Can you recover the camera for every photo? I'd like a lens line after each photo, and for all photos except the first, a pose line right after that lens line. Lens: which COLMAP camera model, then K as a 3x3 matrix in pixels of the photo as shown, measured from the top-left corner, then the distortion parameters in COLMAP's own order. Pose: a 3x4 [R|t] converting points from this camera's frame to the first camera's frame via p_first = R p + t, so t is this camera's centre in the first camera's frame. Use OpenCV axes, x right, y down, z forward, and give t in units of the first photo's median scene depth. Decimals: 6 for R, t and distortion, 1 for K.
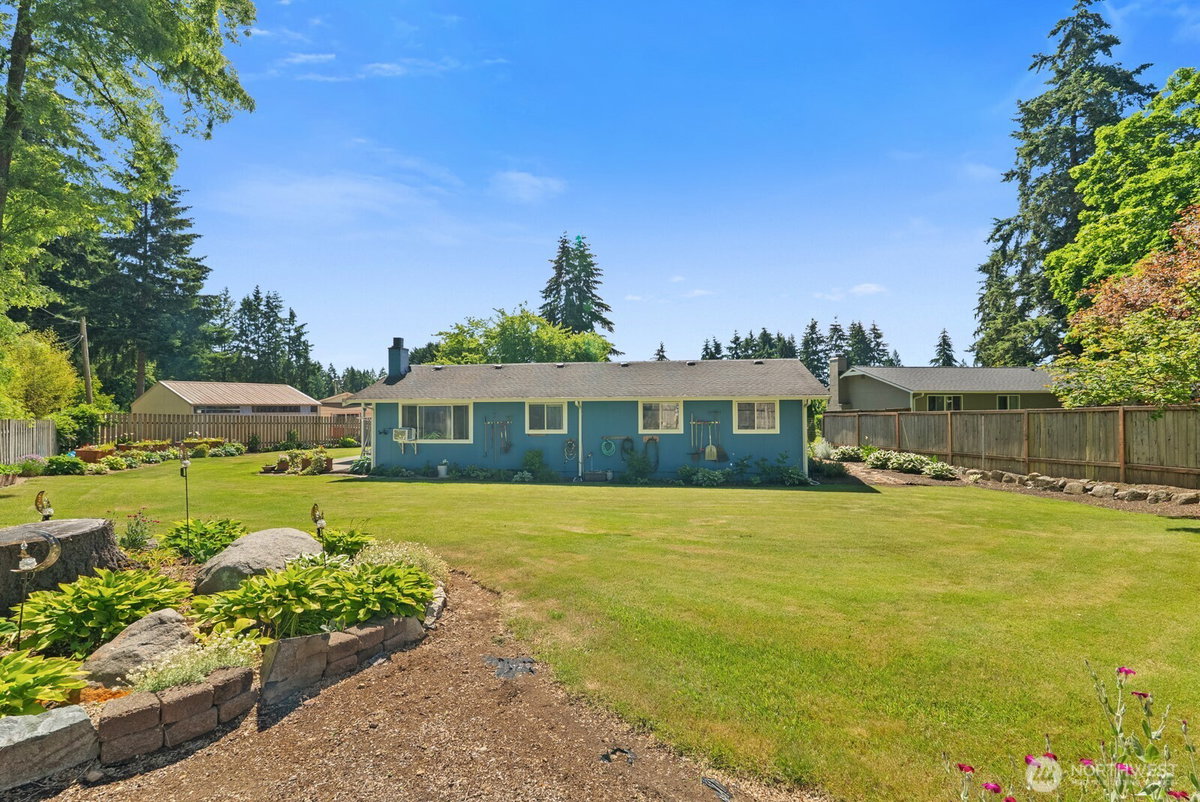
lens RADIAL K [[533.5, 0, 601.8], [0, 533.5, 401.9], [0, 0, 1]] dist [-0.001319, 0.000240]
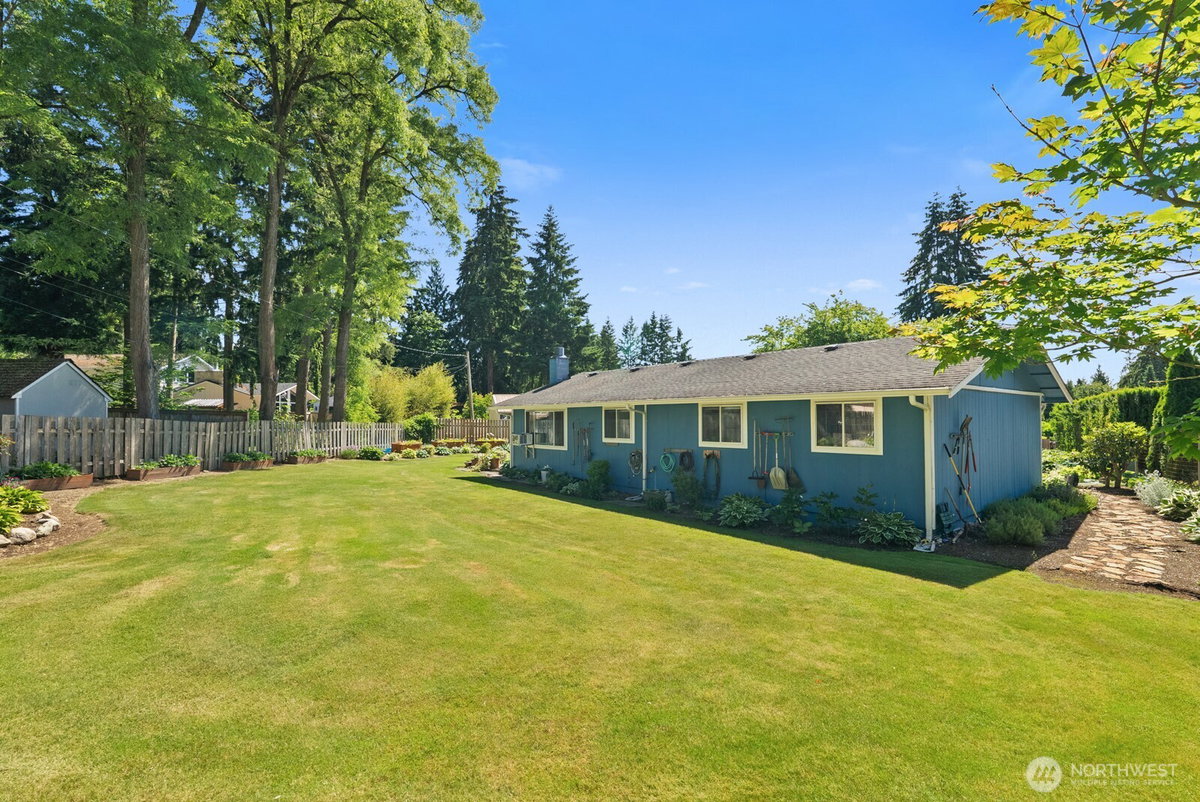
lens RADIAL K [[538.8, 0, 602.4], [0, 538.8, 408.1], [0, 0, 1]] dist [-0.001372, 0.000116]
pose [[0.738128, -0.010638, -0.674576, 0.213535], [0.008721, 0.999943, -0.006226, 0.003438], [0.674604, -0.001287, 0.738179, 0.146254]]
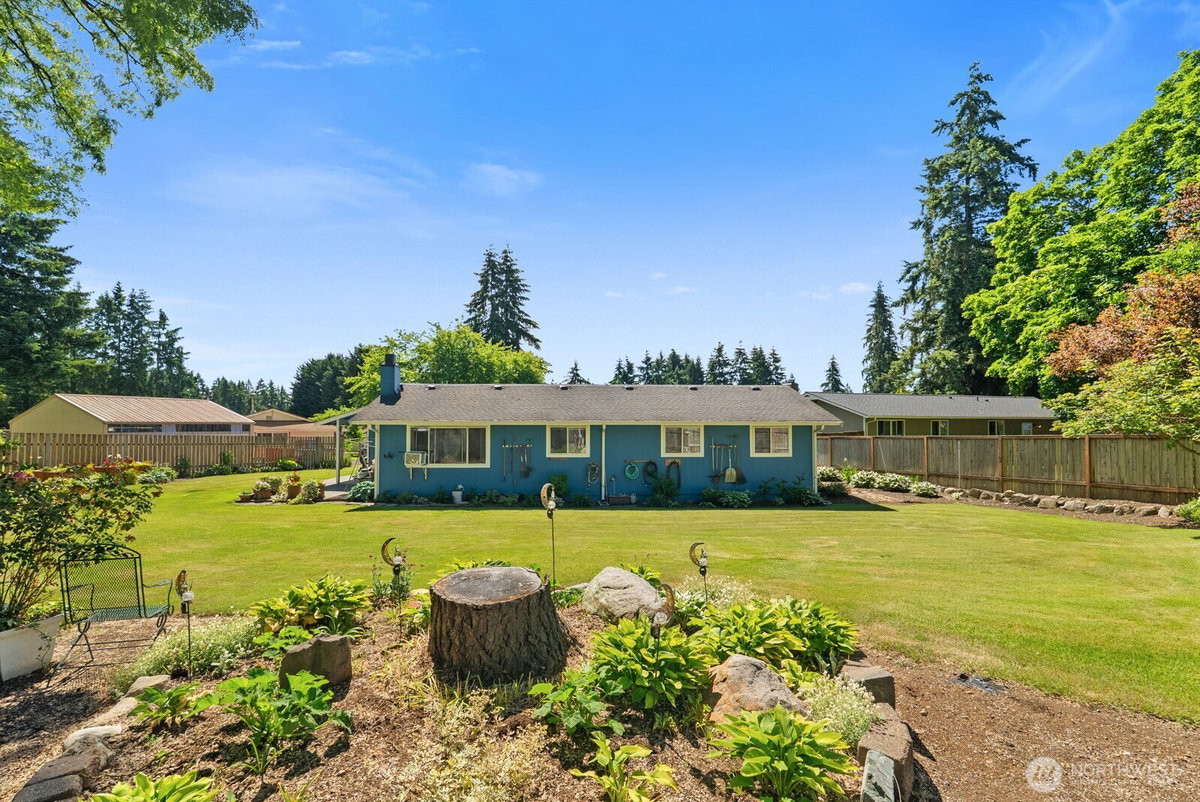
lens RADIAL K [[539.4, 0, 598.9], [0, 539.4, 414.1], [0, 0, 1]] dist [-0.001872, 0.000329]
pose [[0.983714, 0.010768, 0.179415, -0.102107], [-0.009022, 0.999904, -0.010545, -0.004605], [-0.179512, 0.008755, 0.983717, 0.002359]]
